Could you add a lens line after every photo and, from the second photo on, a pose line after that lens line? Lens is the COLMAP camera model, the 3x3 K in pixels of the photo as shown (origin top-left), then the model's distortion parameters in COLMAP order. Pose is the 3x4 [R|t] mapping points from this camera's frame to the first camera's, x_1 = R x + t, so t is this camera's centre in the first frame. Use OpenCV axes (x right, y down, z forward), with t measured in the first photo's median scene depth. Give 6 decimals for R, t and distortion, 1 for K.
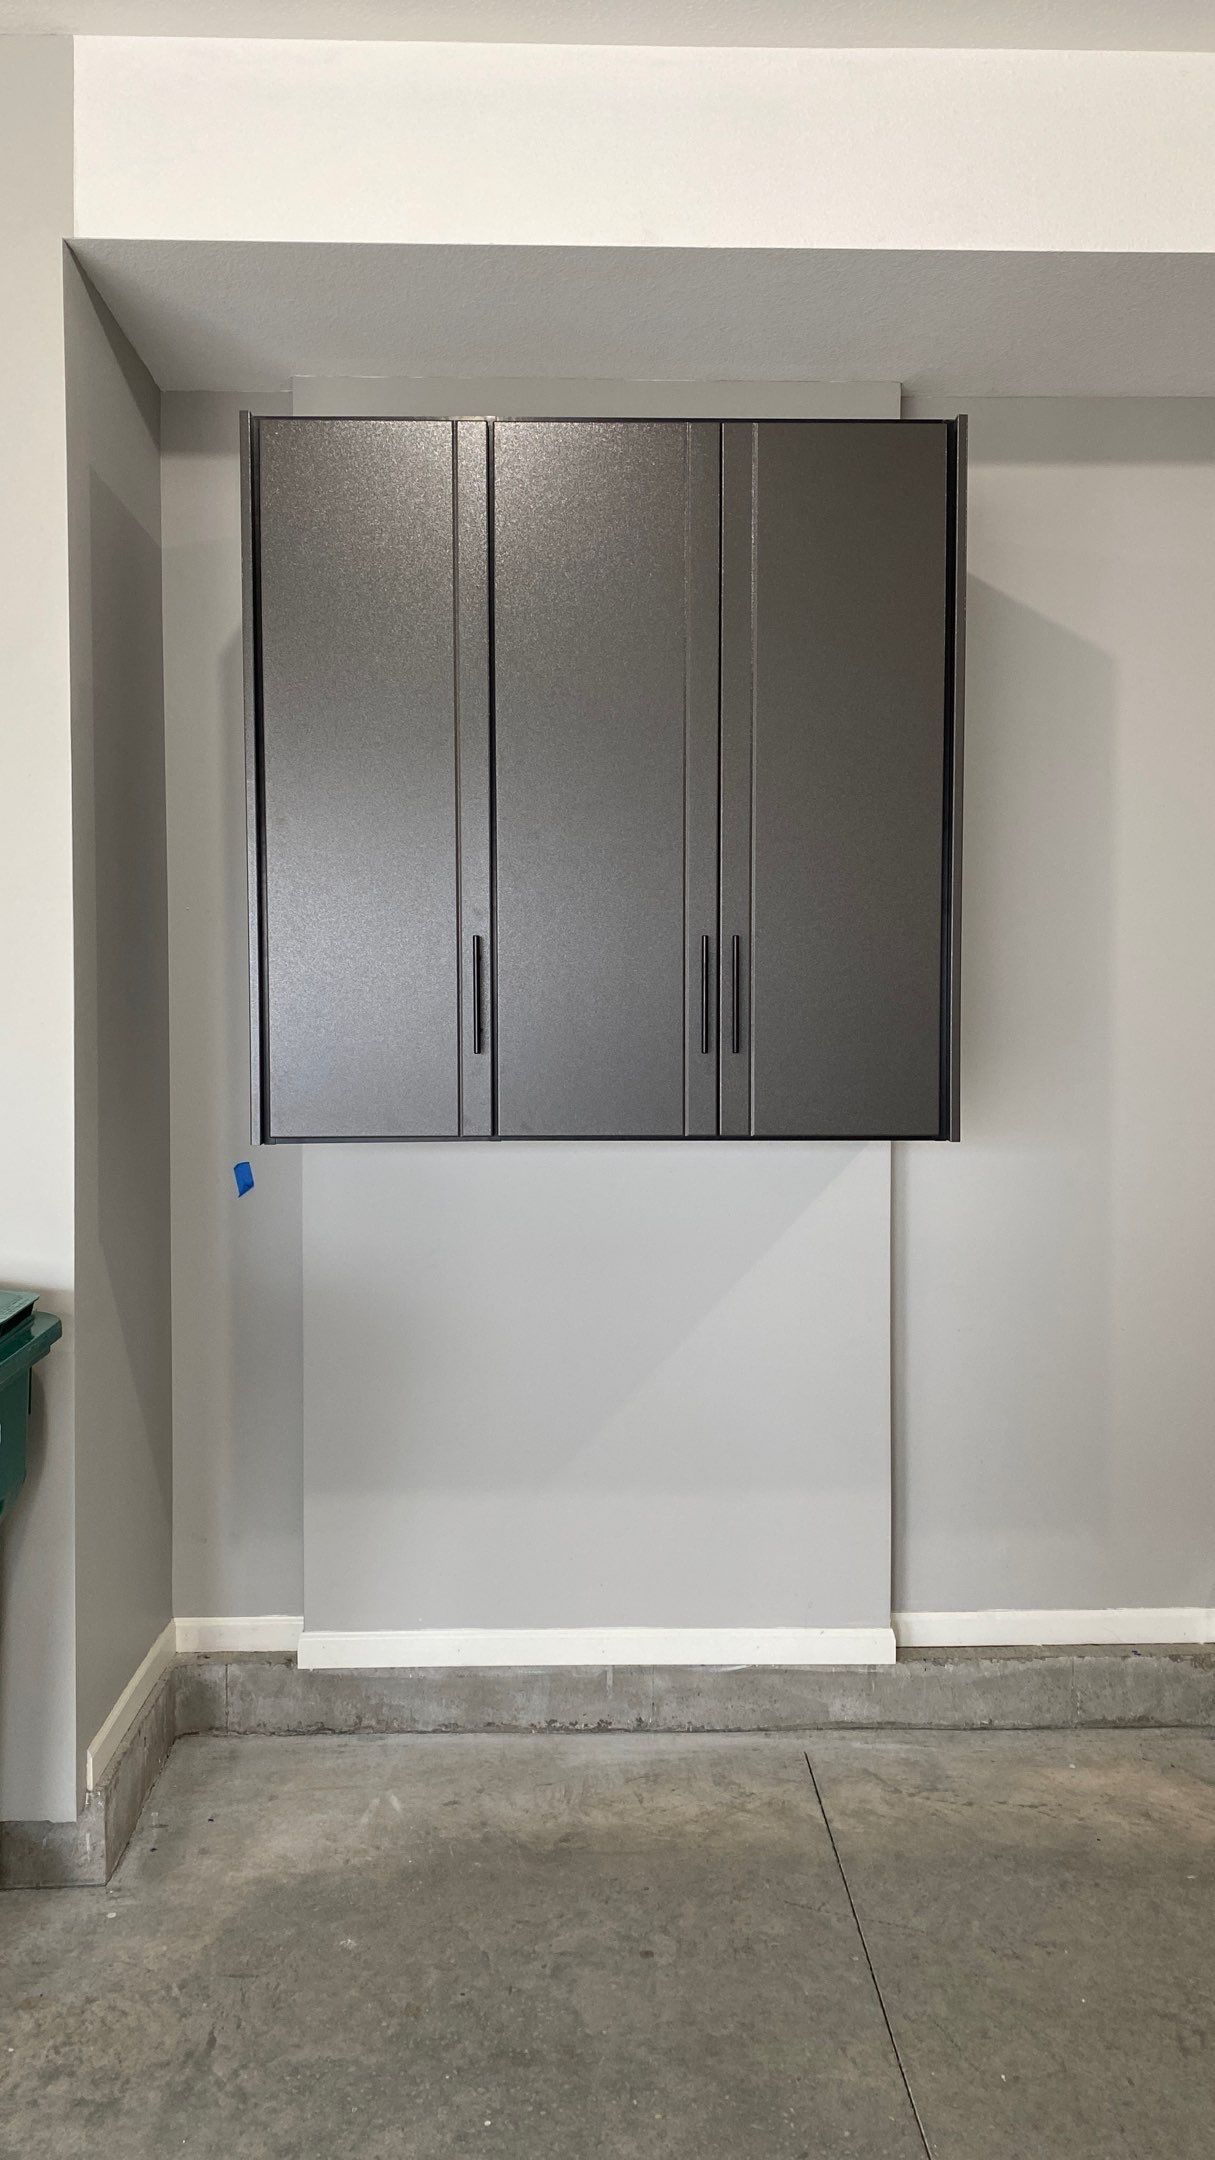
lens RADIAL K [[1642.2, 0, 603.1], [0, 1642.2, 1090.7], [0, 0, 1]] dist [0.012085, -0.002666]
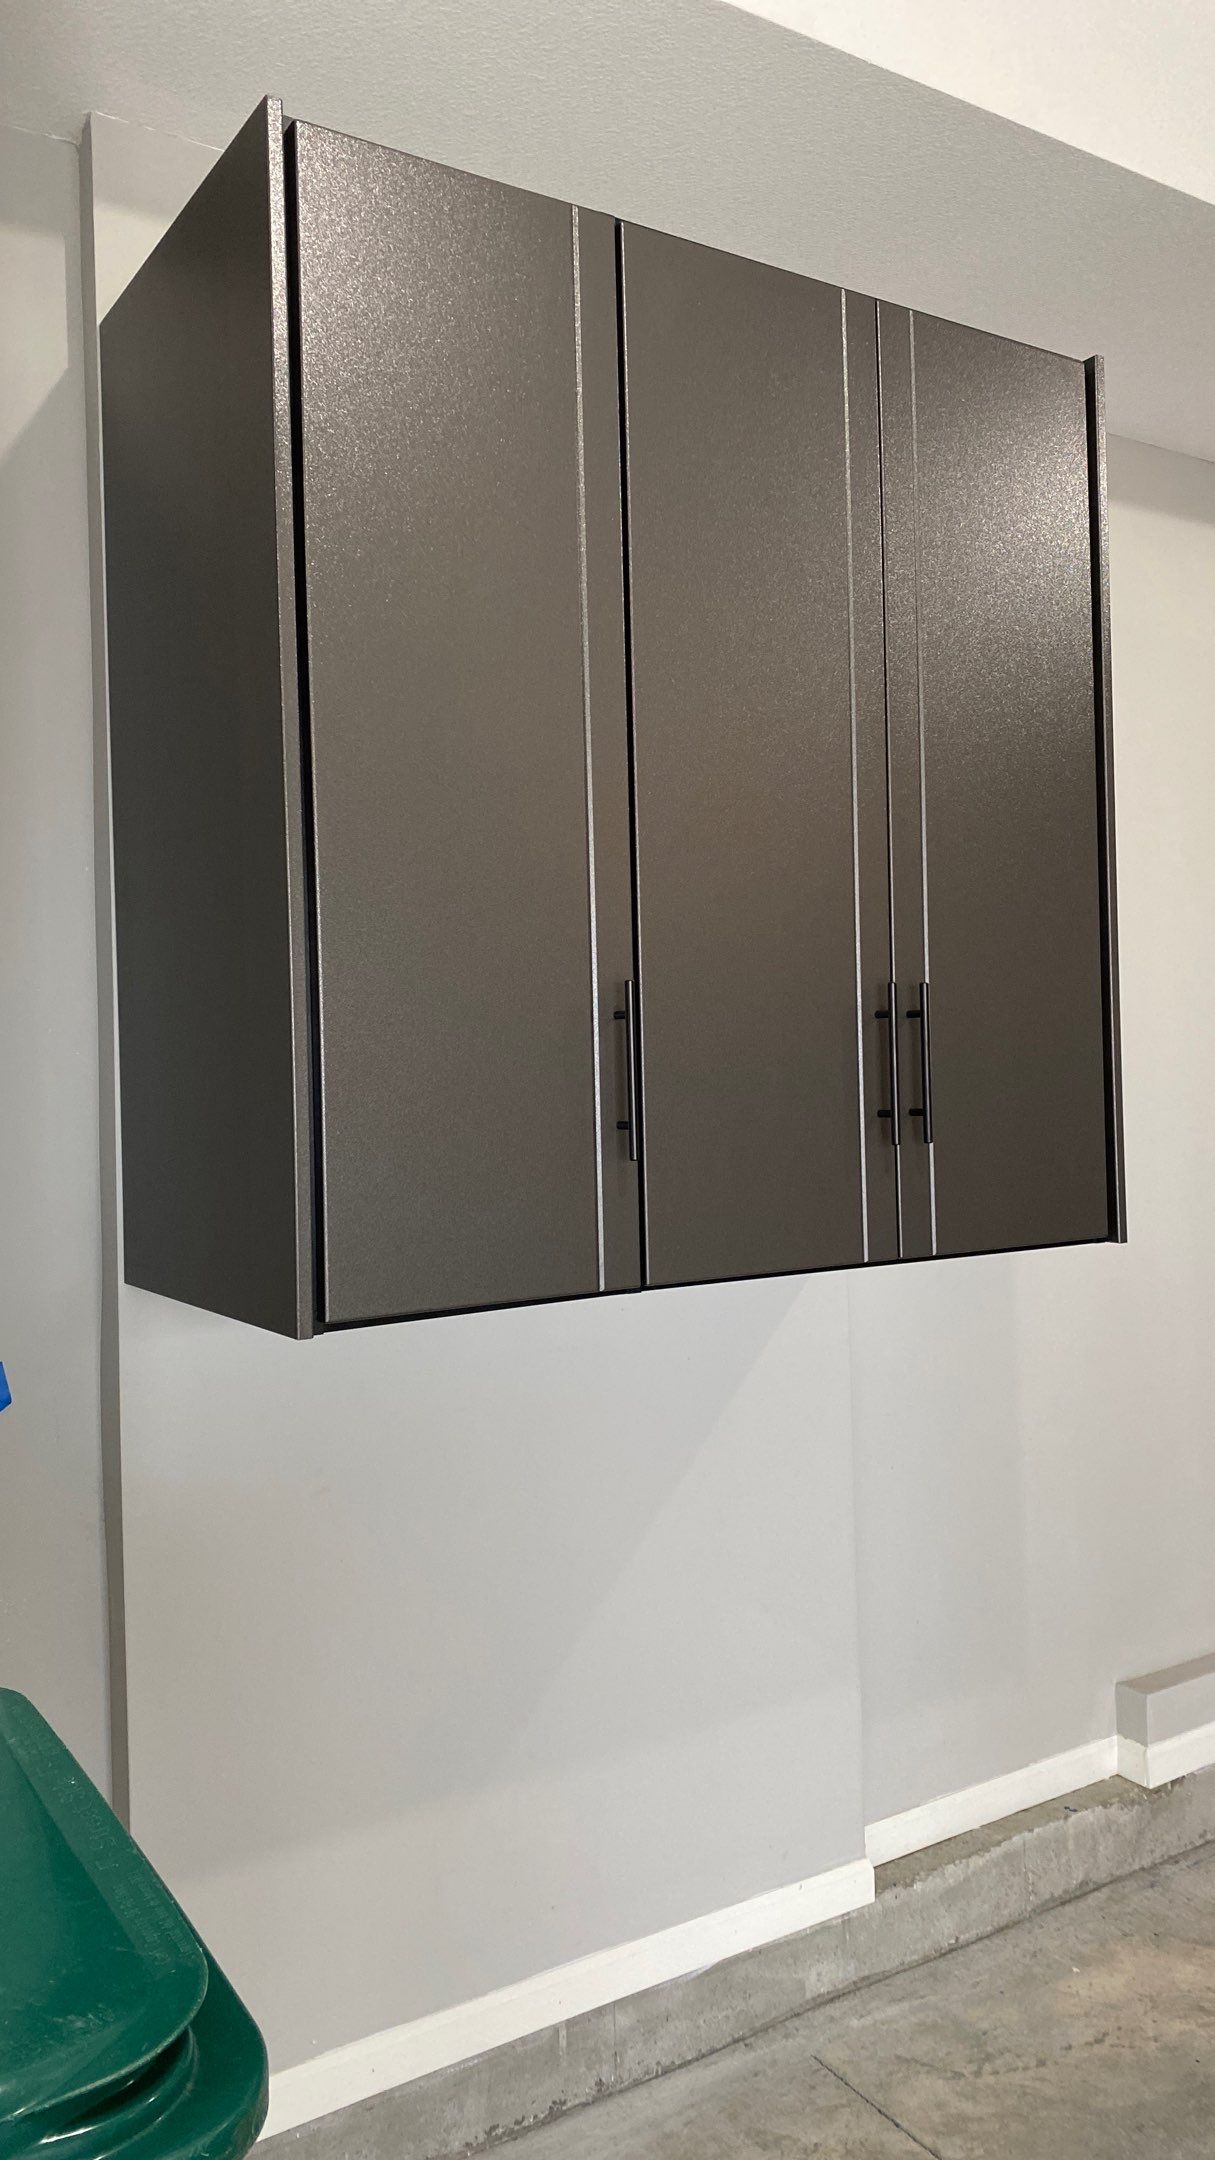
lens RADIAL K [[1642.2, 0, 616.9], [0, 1642.2, 1067.9], [0, 0, 1]] dist [0.012085, -0.002666]
pose [[0.850769, -0.017459, 0.525250, -0.344781], [0.050905, 0.997486, -0.049297, -0.022805], [-0.523069, 0.068678, 0.849519, 0.360051]]
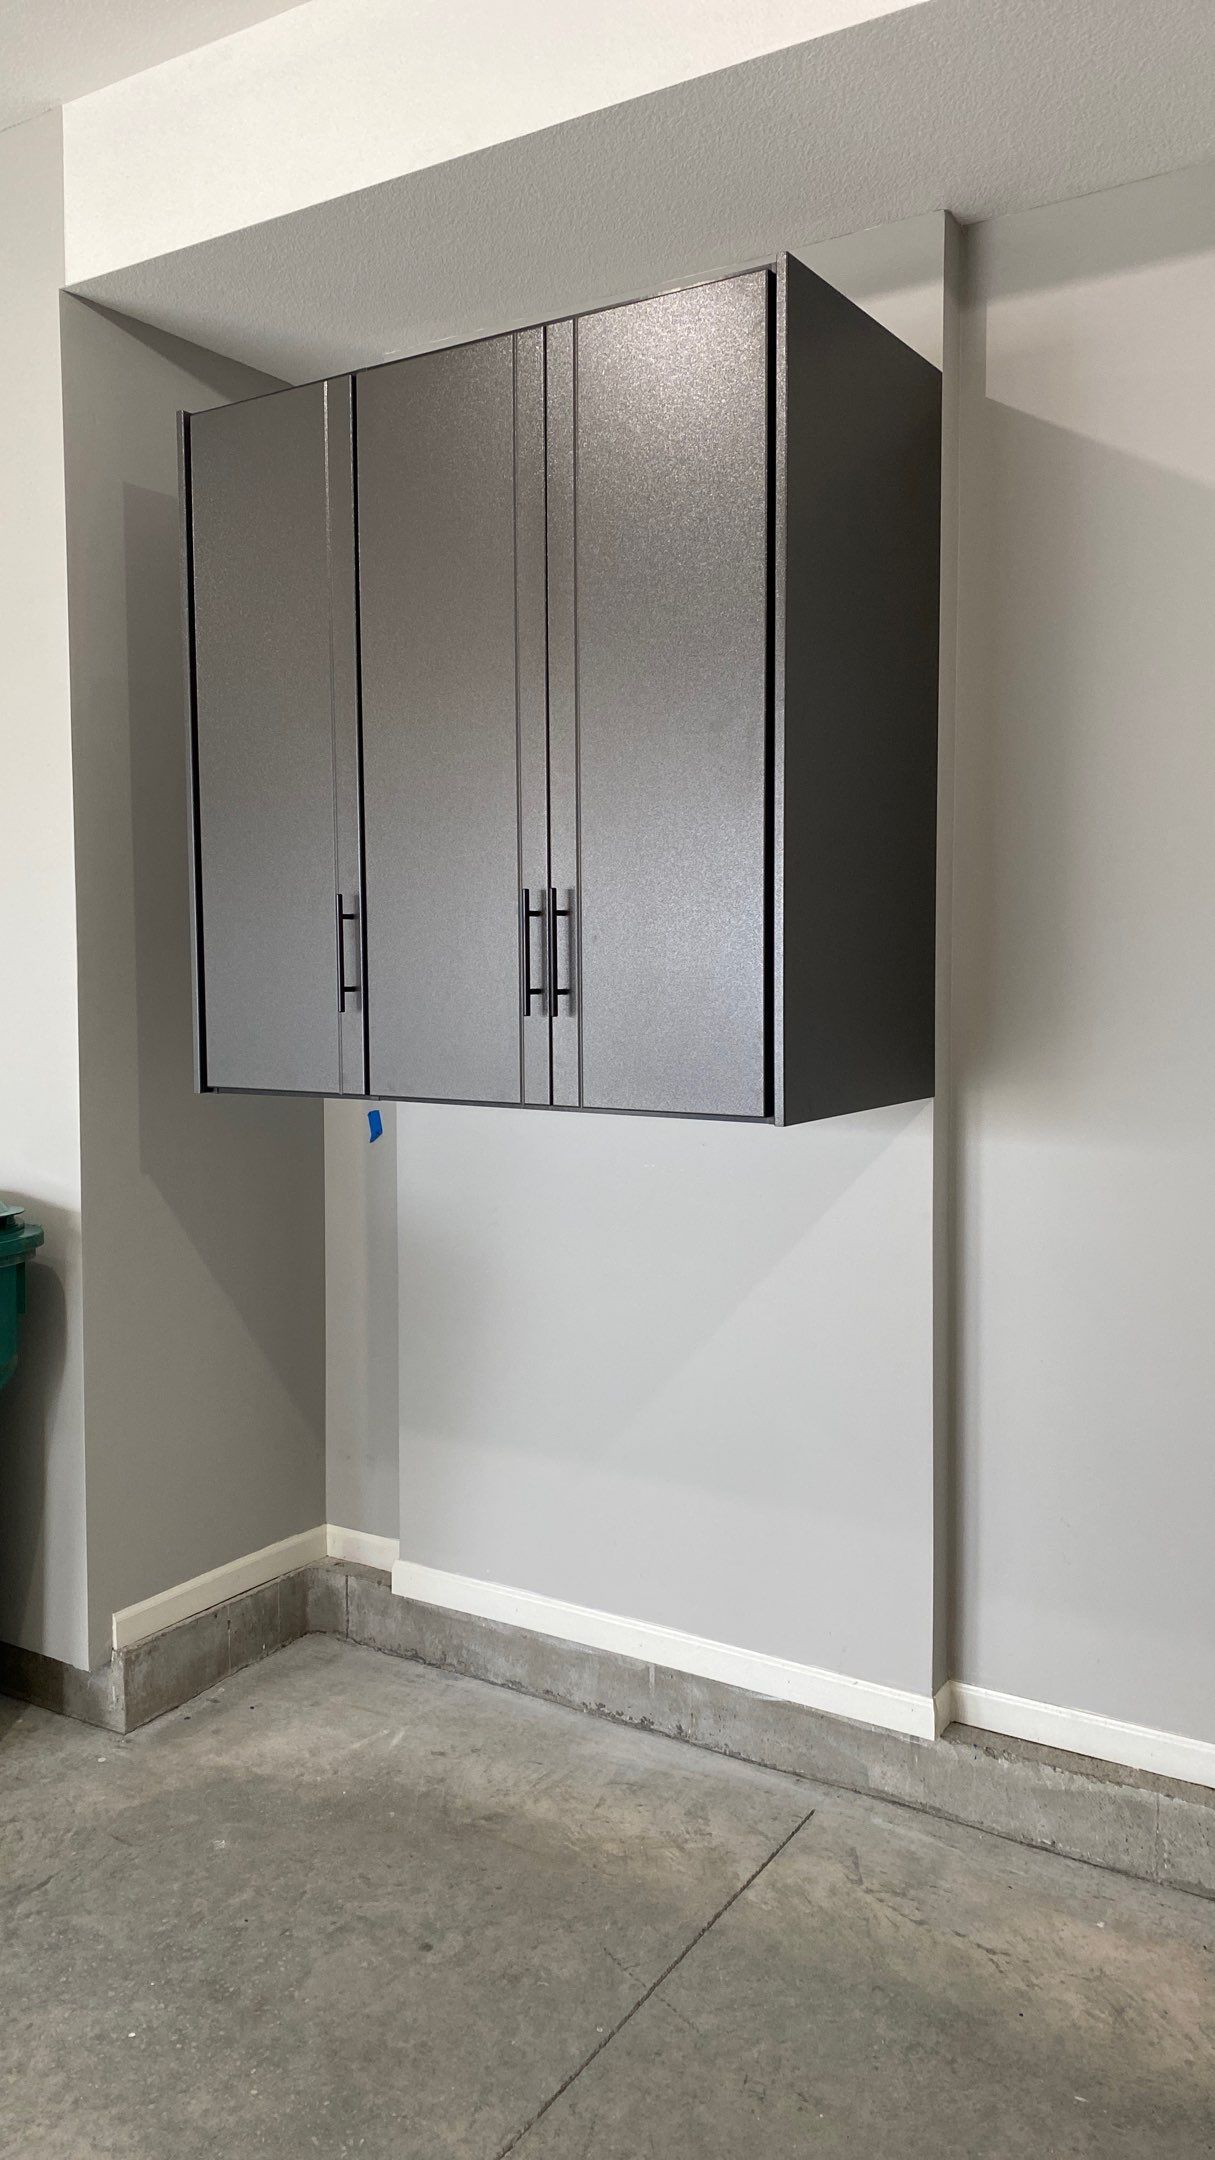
lens RADIAL K [[1642.2, 0, 605.1], [0, 1642.2, 1073.5], [0, 0, 1]] dist [0.012085, -0.002666]
pose [[0.827542, 0.038045, -0.560114, 0.502292], [-0.027067, 0.999245, 0.027881, -0.013790], [0.560751, -0.007912, 0.827947, 0.208053]]
